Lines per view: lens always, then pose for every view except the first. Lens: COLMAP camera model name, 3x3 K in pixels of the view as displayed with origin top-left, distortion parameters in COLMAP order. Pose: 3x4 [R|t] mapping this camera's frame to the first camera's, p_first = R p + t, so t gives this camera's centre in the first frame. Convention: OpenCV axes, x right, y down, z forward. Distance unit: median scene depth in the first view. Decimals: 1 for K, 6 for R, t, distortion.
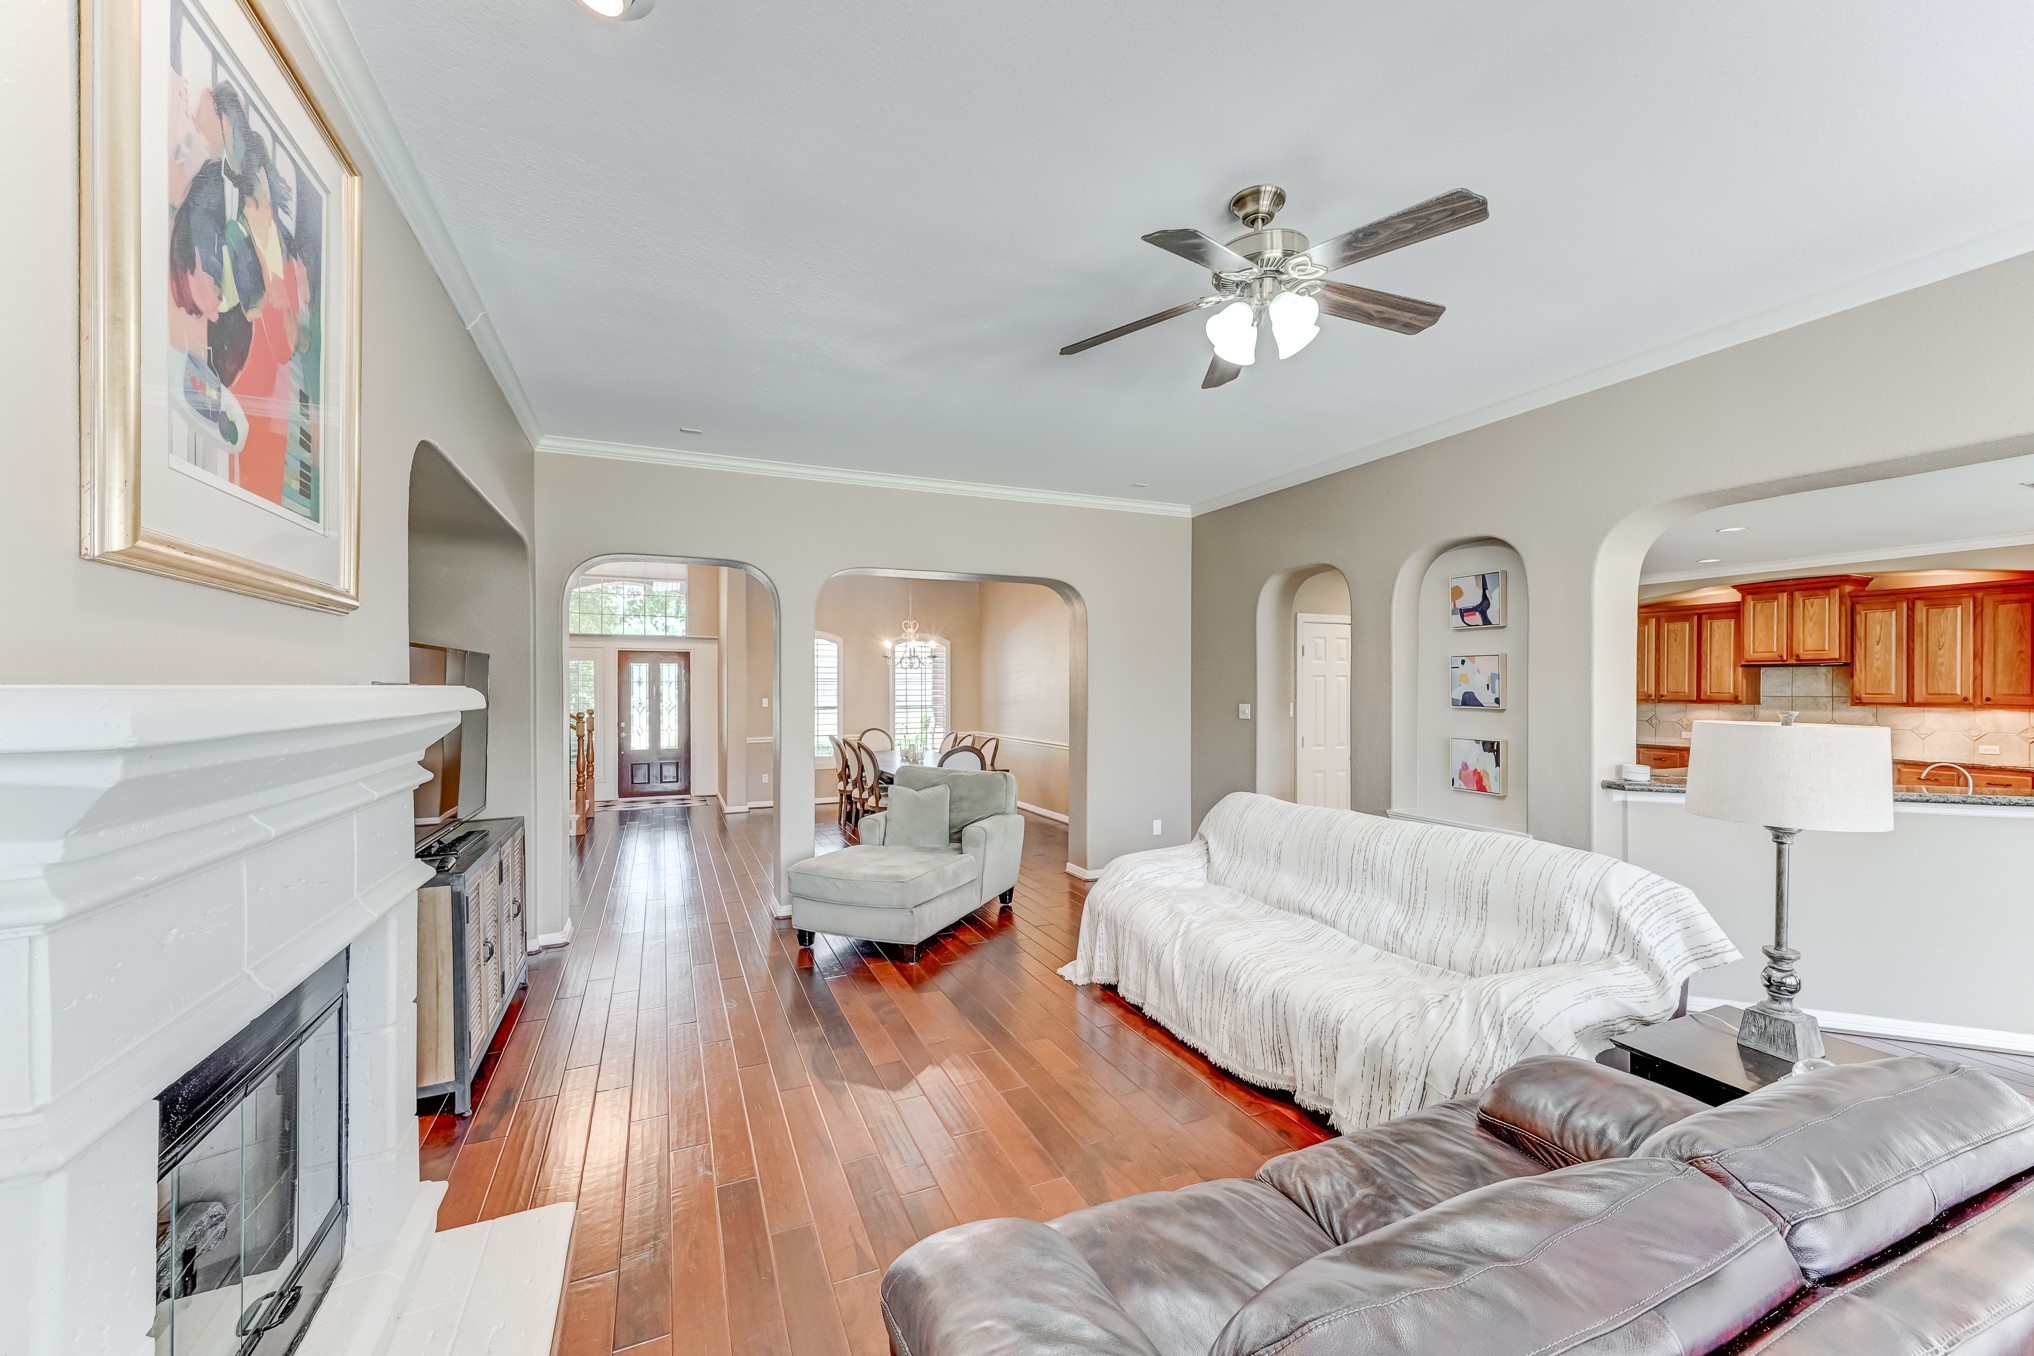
lens RADIAL K [[789.7, 0, 1018.5], [0, 789.7, 687.5], [0, 0, 1]] dist [0.006015, 0.001010]
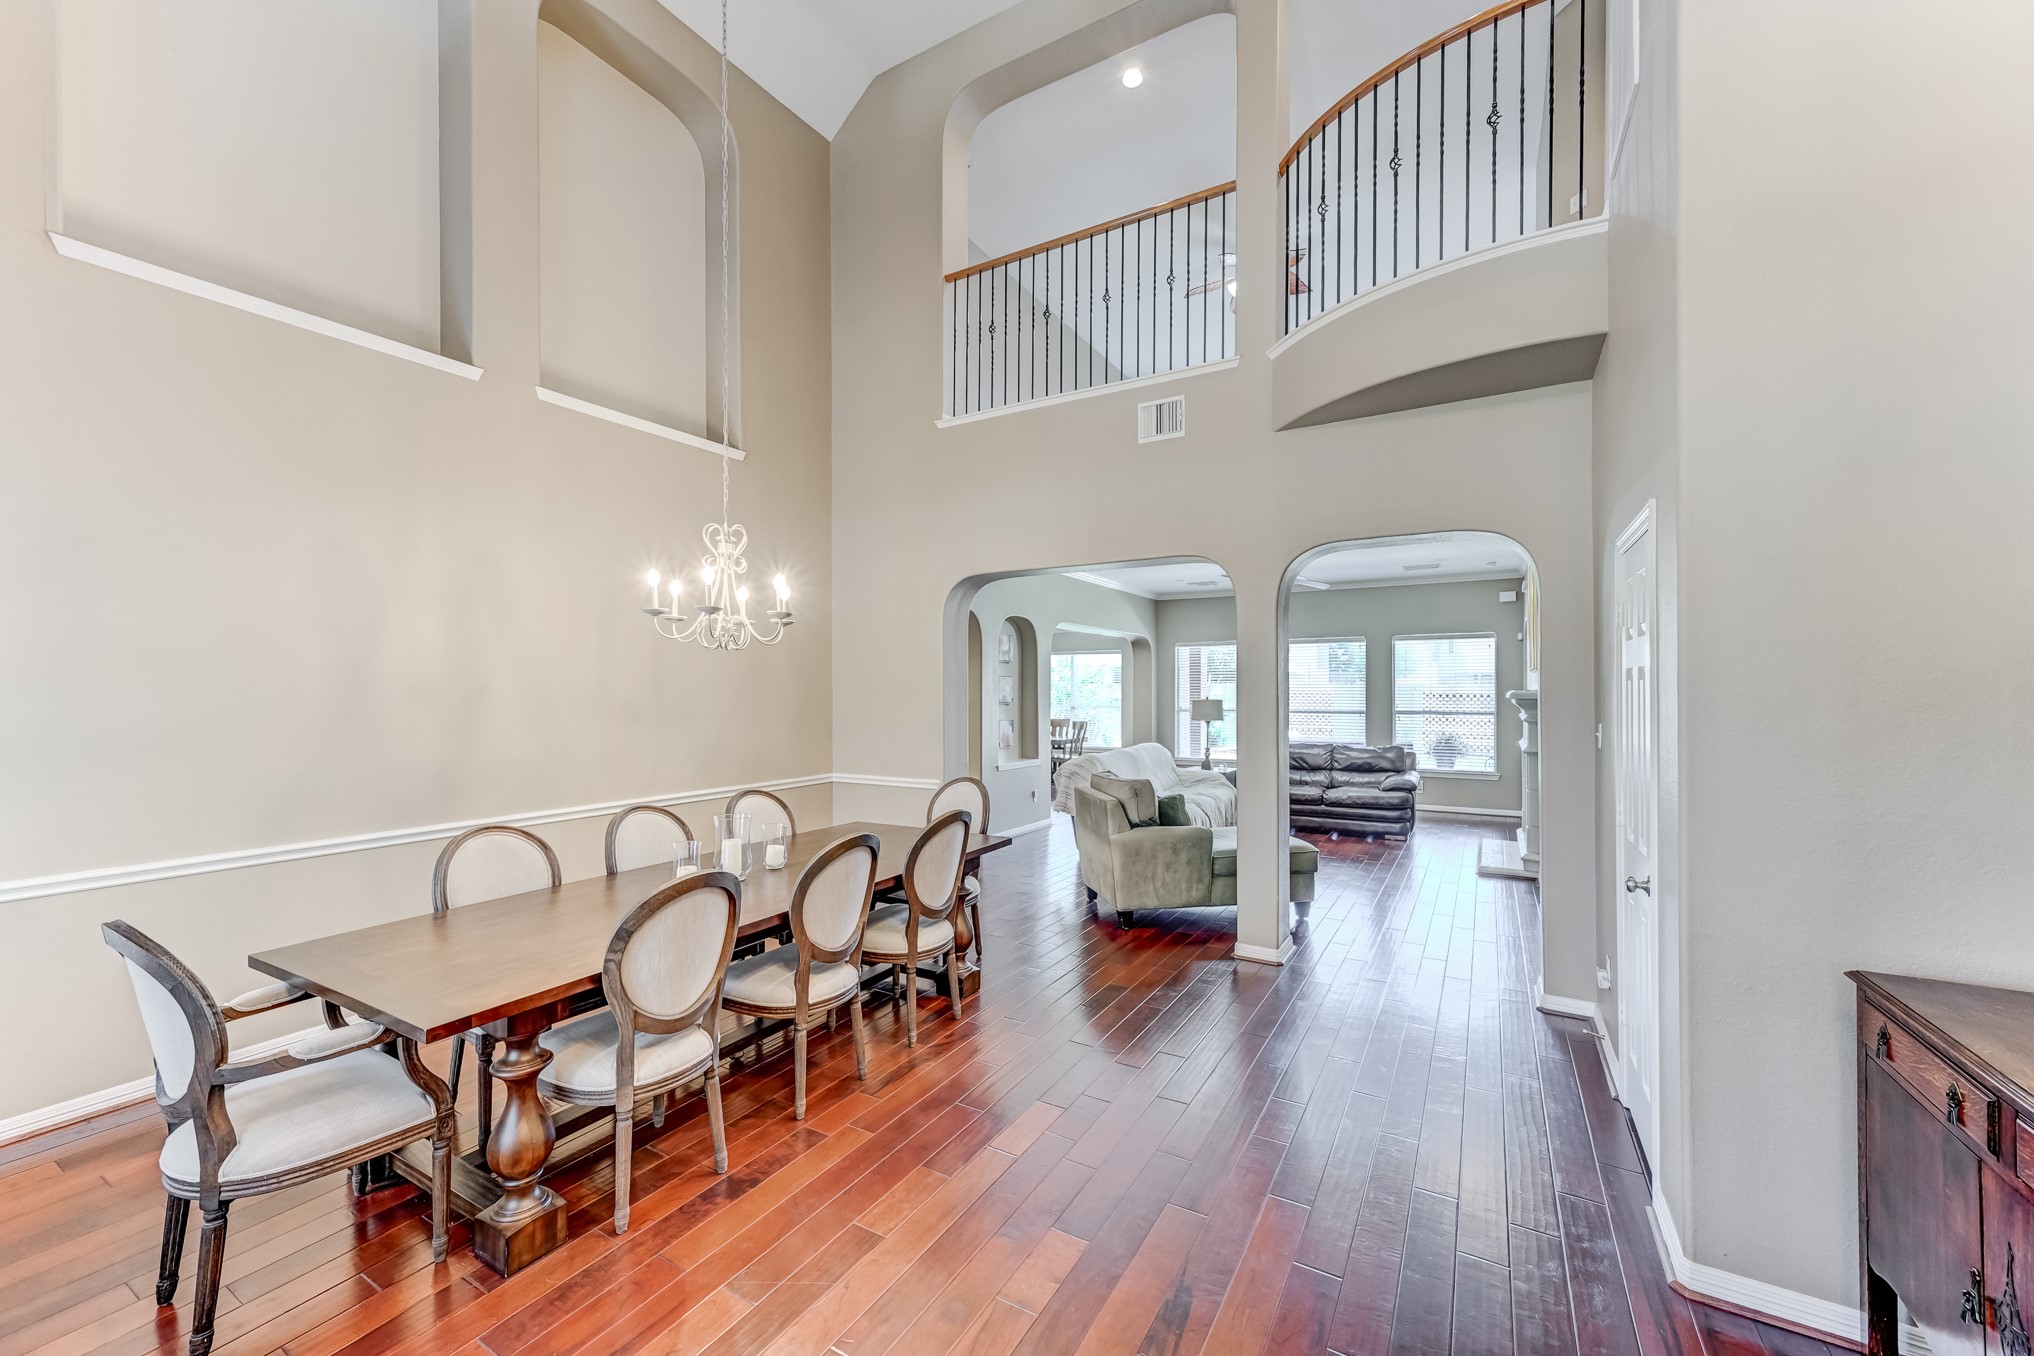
lens RADIAL K [[789.7, 0, 1024.8], [0, 789.7, 692.3], [0, 0, 1]] dist [0.006015, 0.001010]
pose [[-0.577178, 0.004550, 0.816606, -0.663851], [0.007236, 0.999974, -0.000458, -0.002109], [-0.816587, 0.005645, -0.577195, 1.351551]]
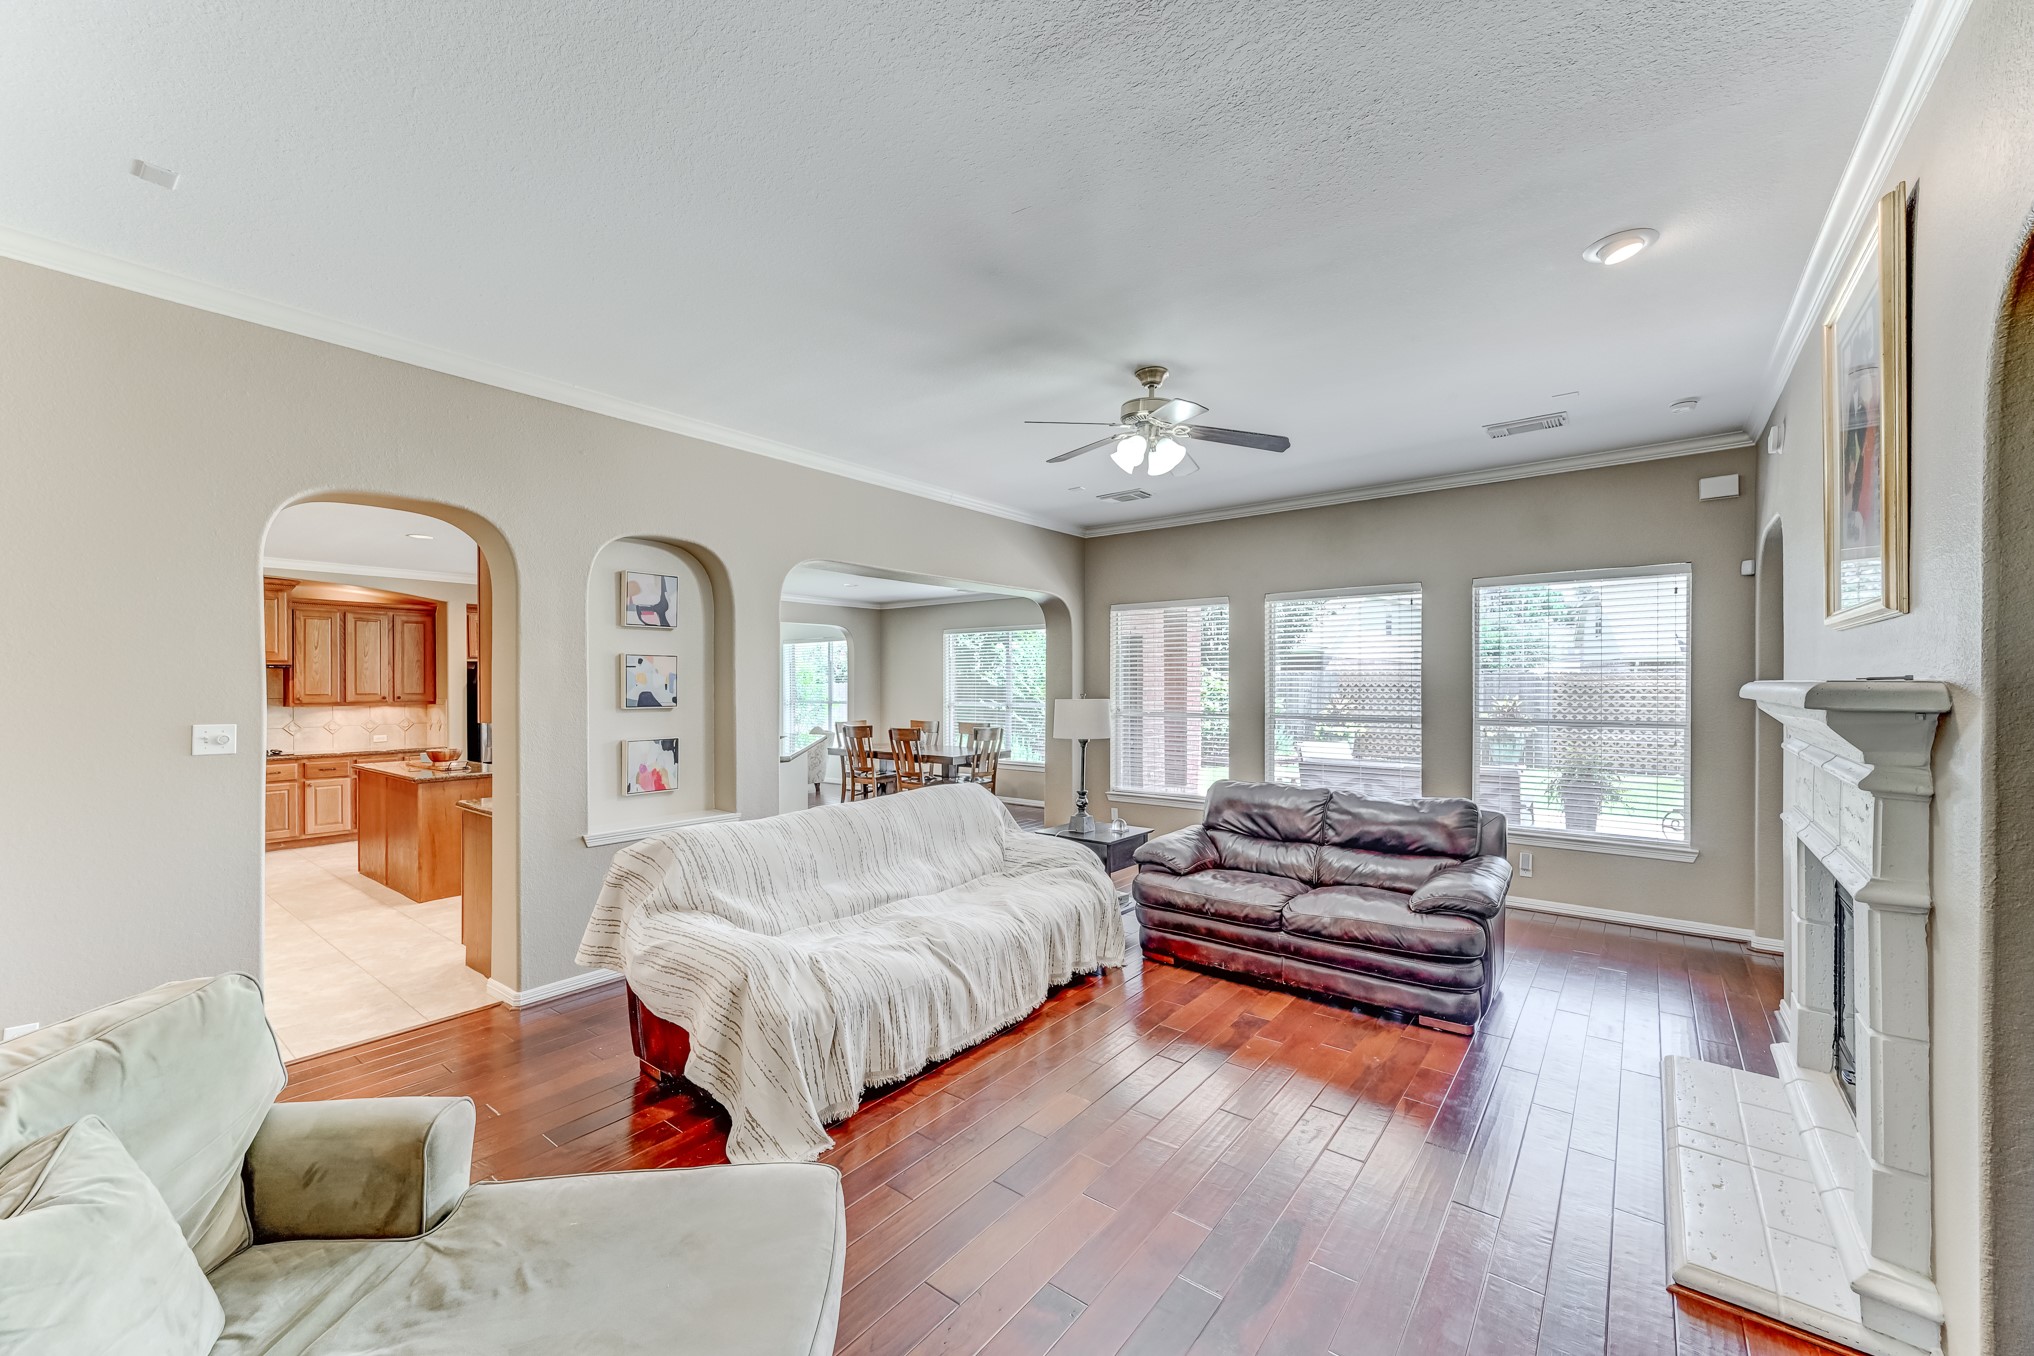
lens RADIAL K [[789.7, 0, 1020.9], [0, 789.7, 687.3], [0, 0, 1]] dist [0.006015, 0.001010]
pose [[-0.462174, -0.001075, 0.886789, -0.337413], [0.006211, 0.999971, 0.004449, -0.001089], [-0.886768, 0.007564, -0.462154, 0.684345]]
